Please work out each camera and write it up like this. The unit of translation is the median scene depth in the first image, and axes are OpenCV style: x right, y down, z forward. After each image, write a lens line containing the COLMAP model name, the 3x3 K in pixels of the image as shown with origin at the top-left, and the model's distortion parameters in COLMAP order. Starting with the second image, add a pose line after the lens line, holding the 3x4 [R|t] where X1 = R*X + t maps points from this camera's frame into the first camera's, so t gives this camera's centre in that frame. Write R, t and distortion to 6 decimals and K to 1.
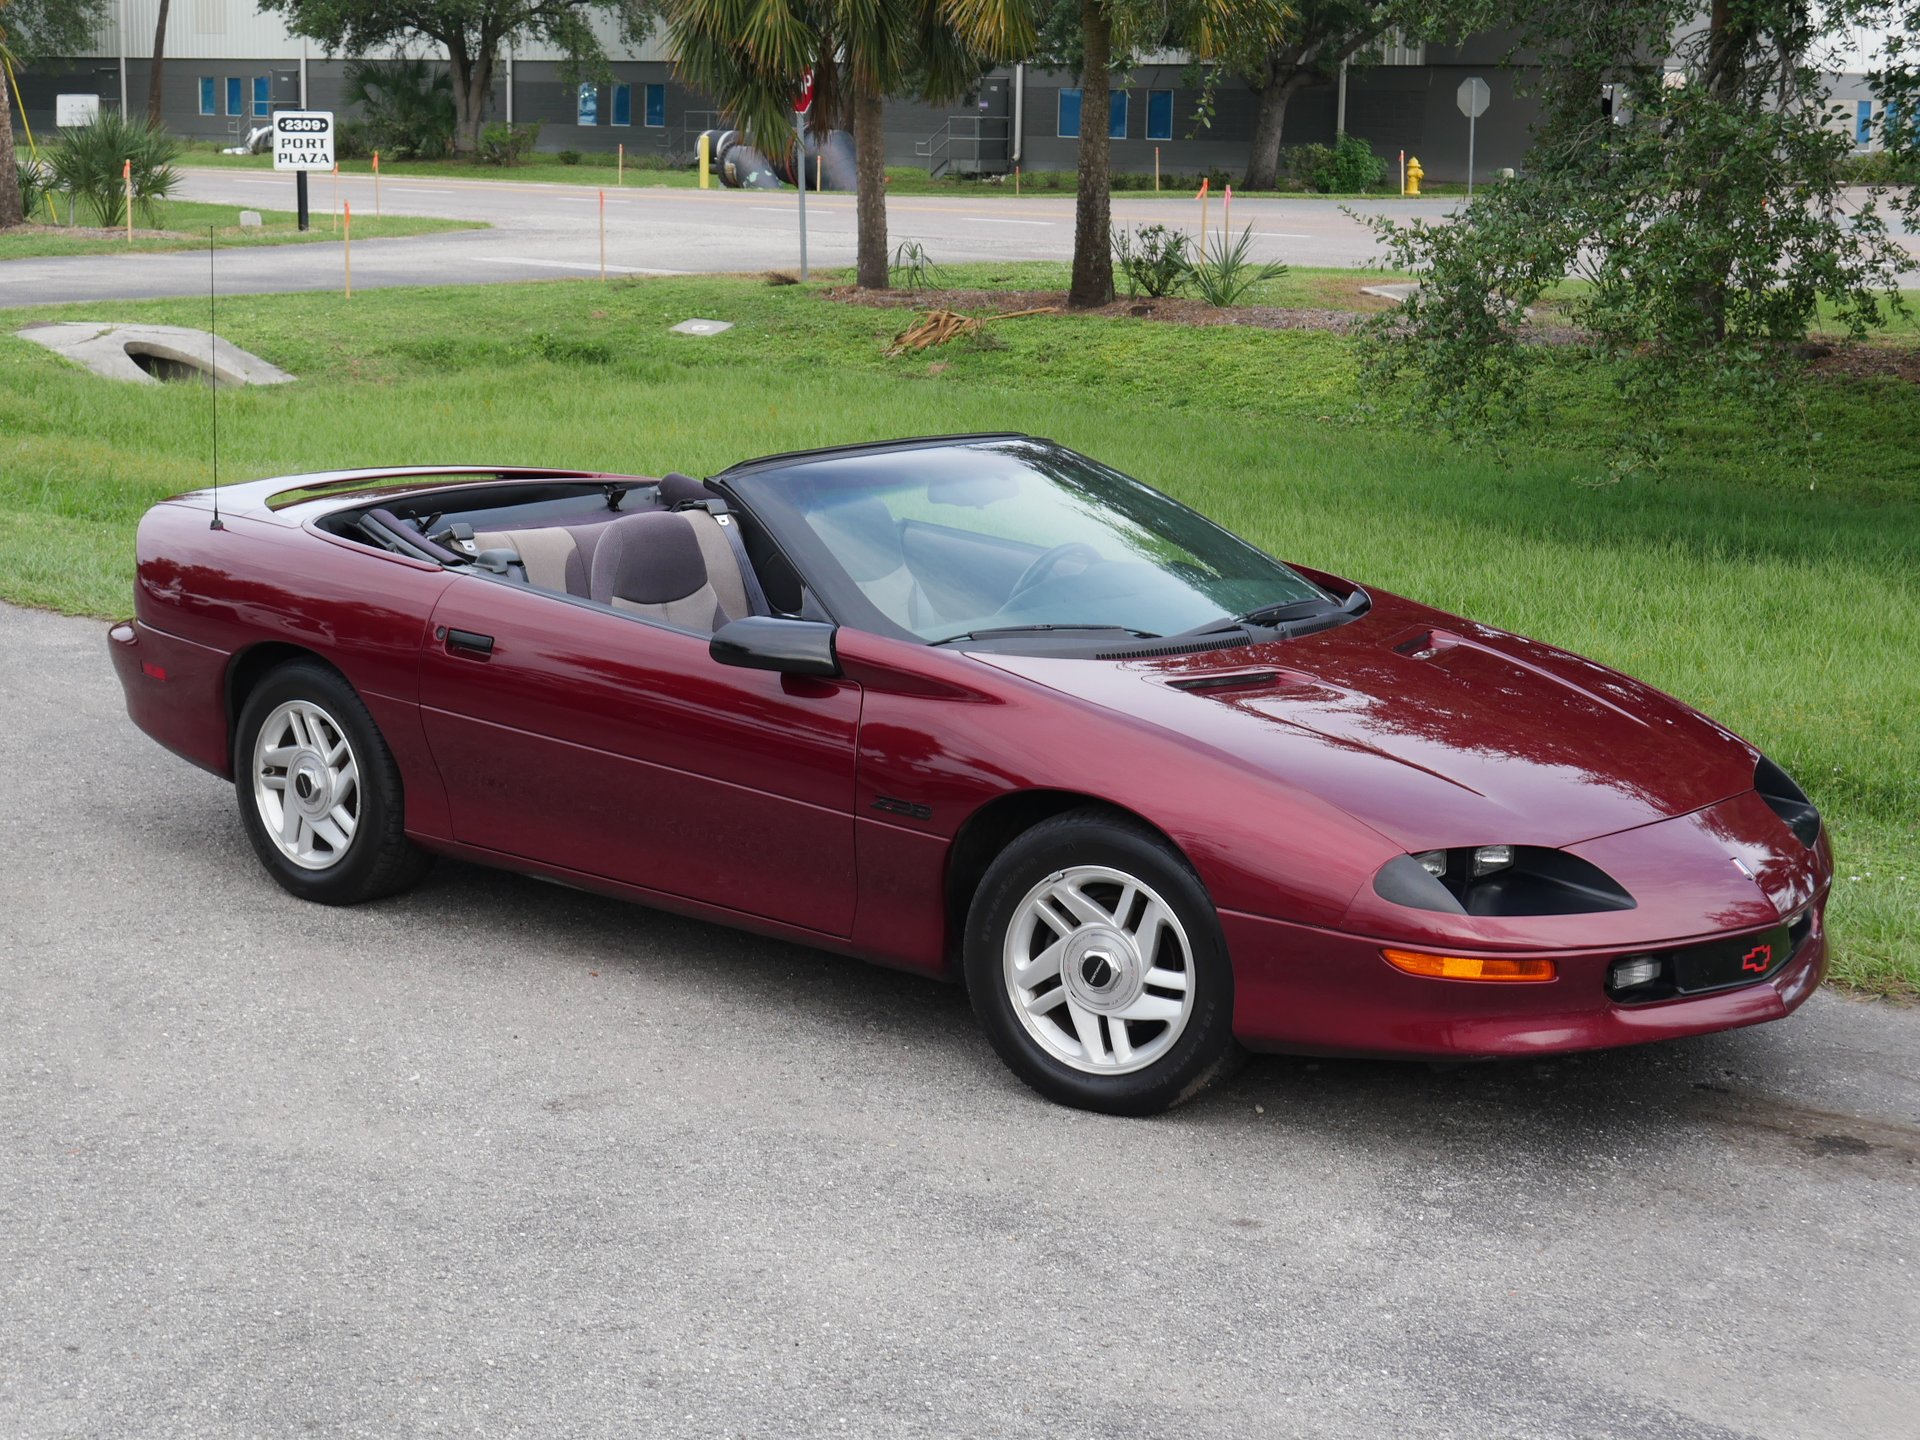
lens RADIAL K [[3290.4, 0, 960.8], [0, 3290.4, 685.2], [0, 0, 1]] dist [0.020656, -0.073145]
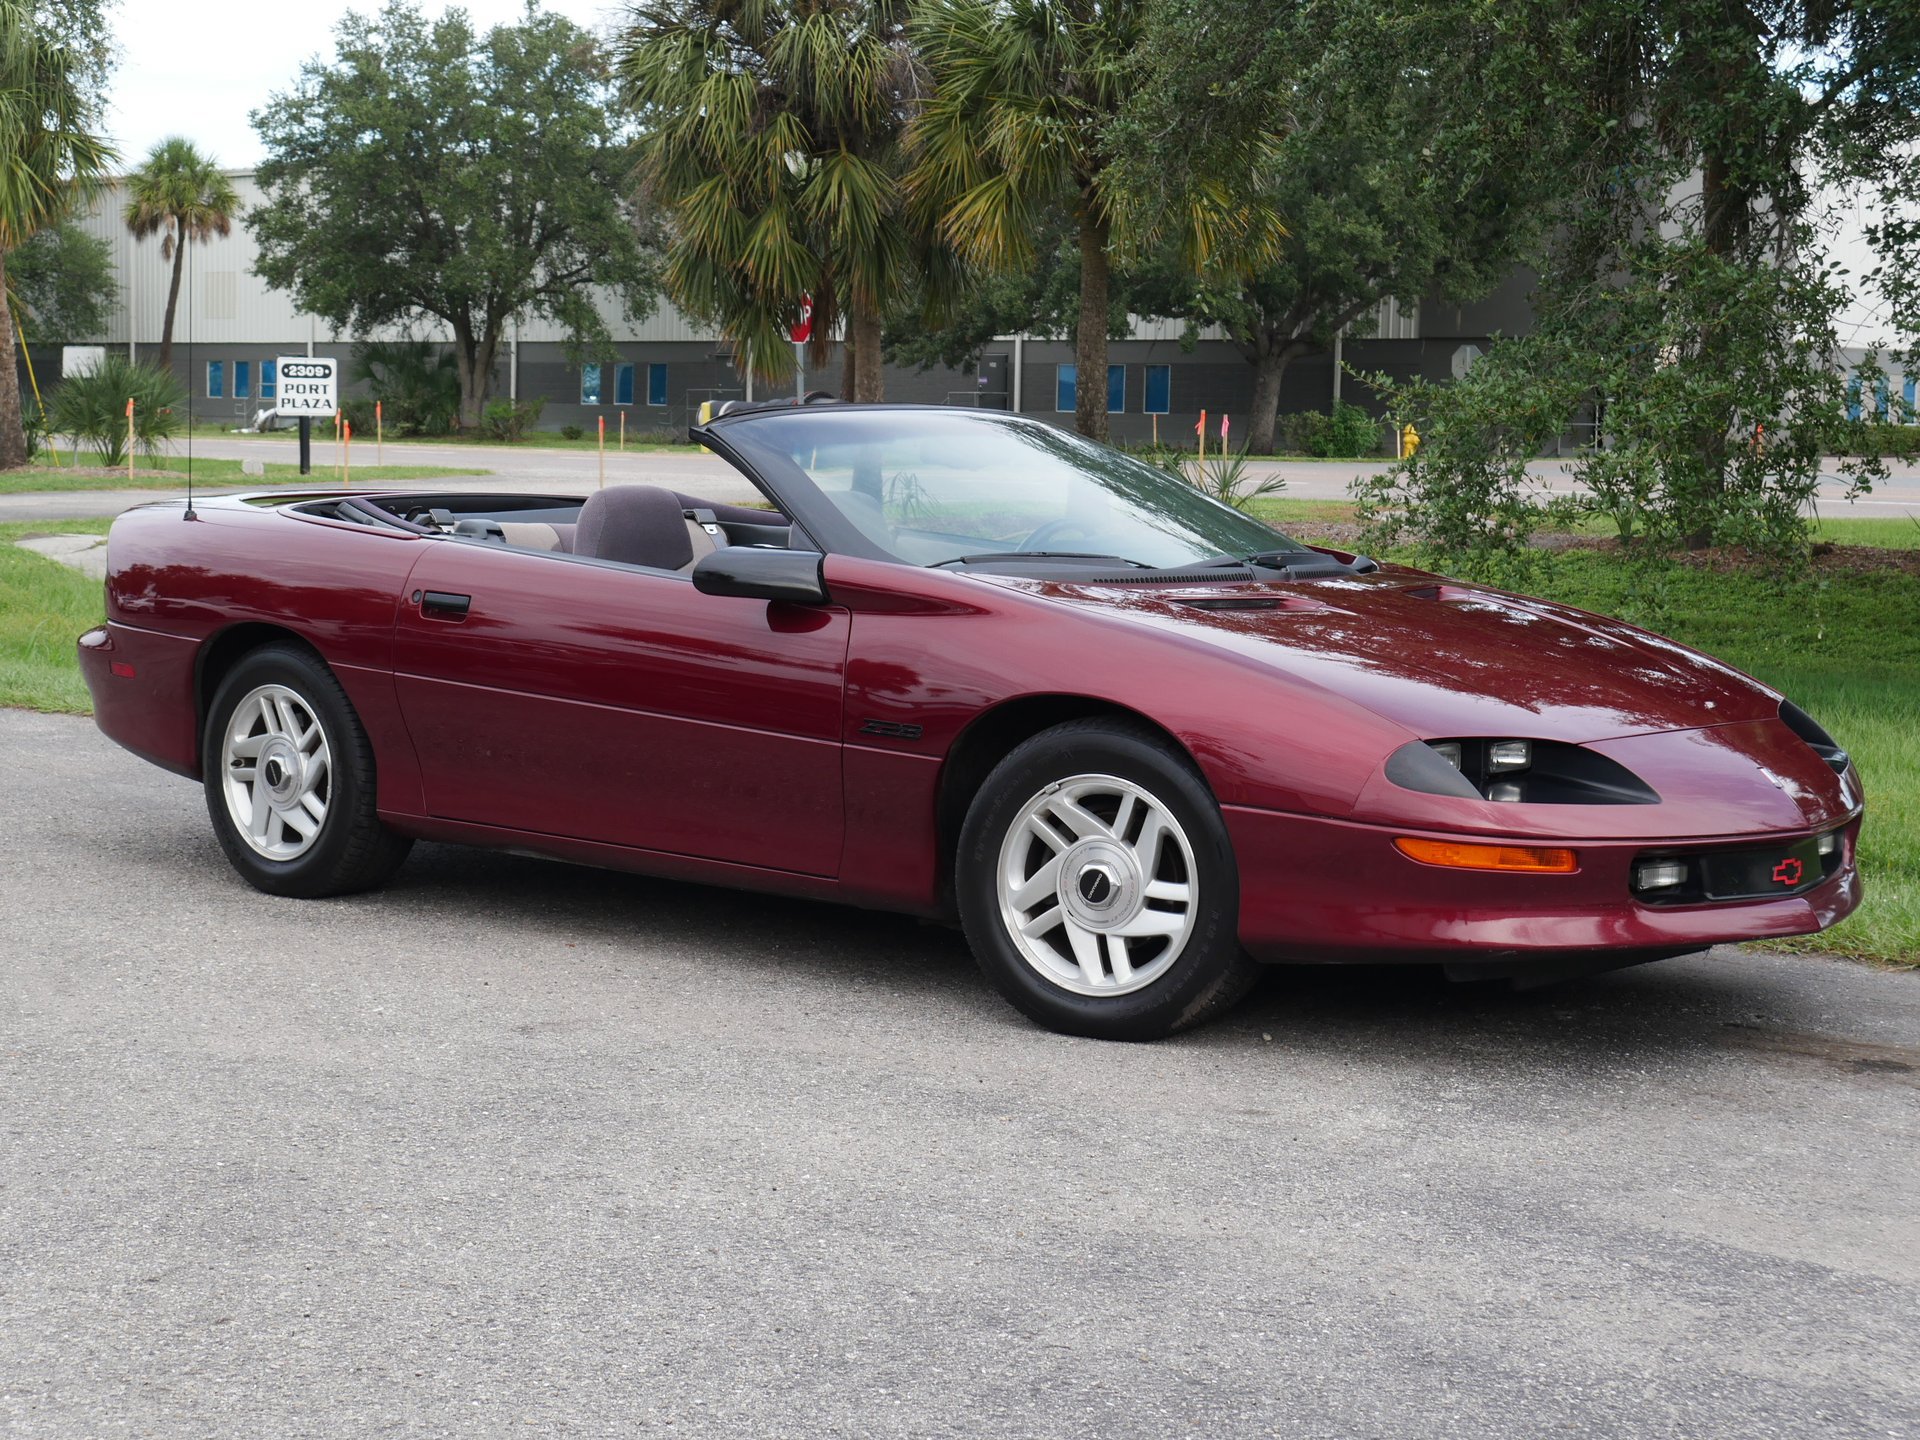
lens RADIAL K [[3284.1, 0, 956.4], [0, 3284.1, 710.7], [0, 0, 1]] dist [0.013360, -0.019777]
pose [[0.999999, -0.000630, -0.001476, 0.002450], [0.000502, 0.996320, -0.085713, 0.107681], [0.001525, 0.085712, 0.996319, 0.044374]]
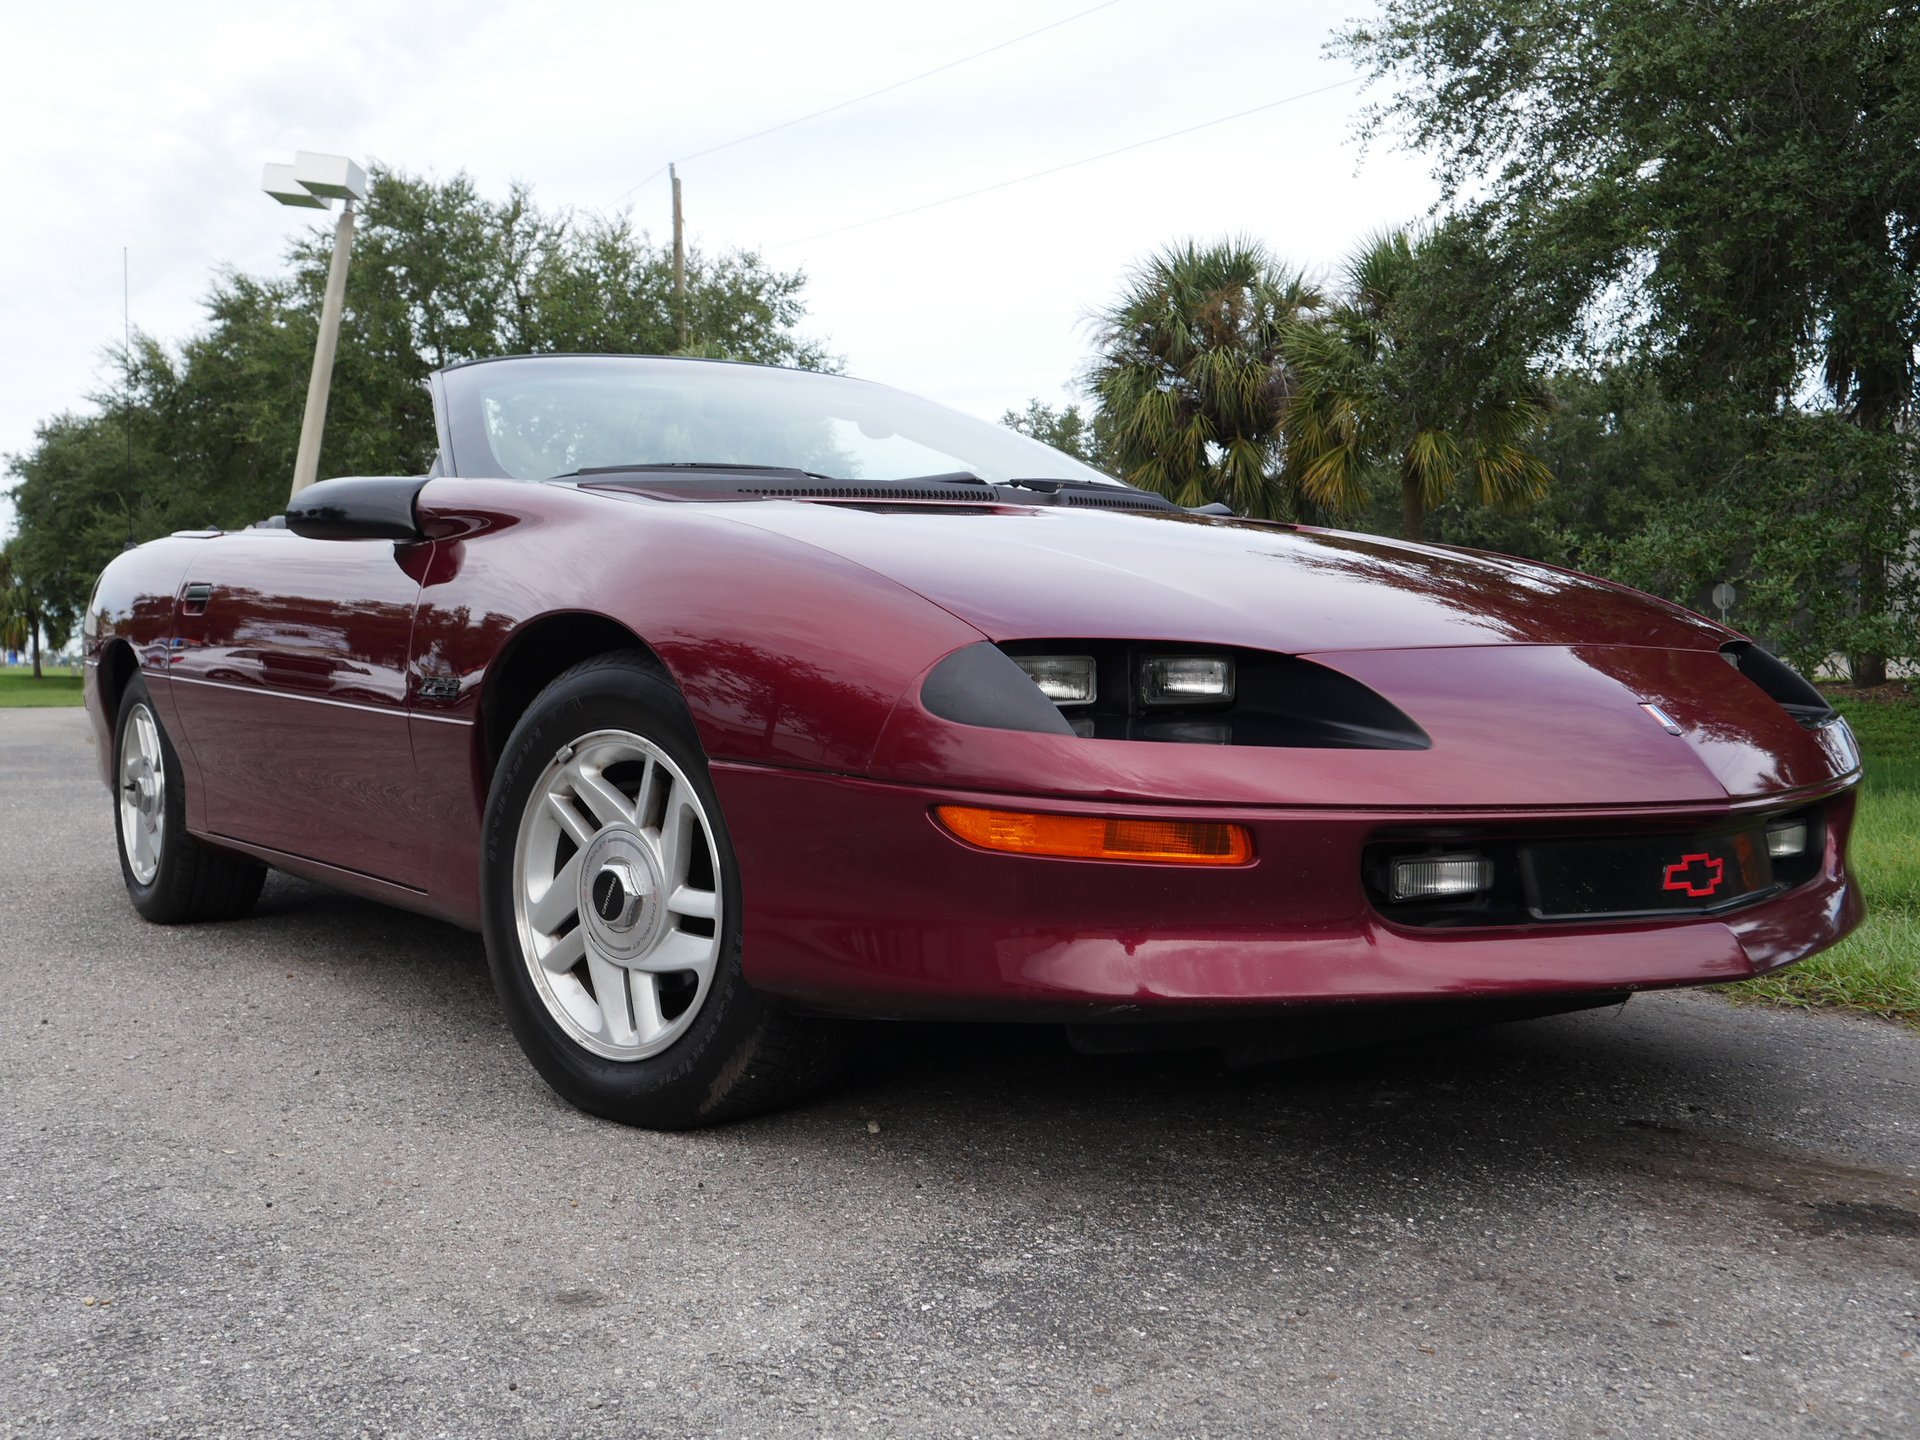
lens RADIAL K [[1933.4, 0, 960.5], [0, 1933.4, 715.5], [0, 0, 1]] dist [-0.026950, 0.019201]
pose [[0.971574, -0.018123, -0.236039, 0.180712], [-0.017336, 0.988942, -0.147288, 0.097382], [0.236099, 0.147194, 0.960516, 0.592934]]
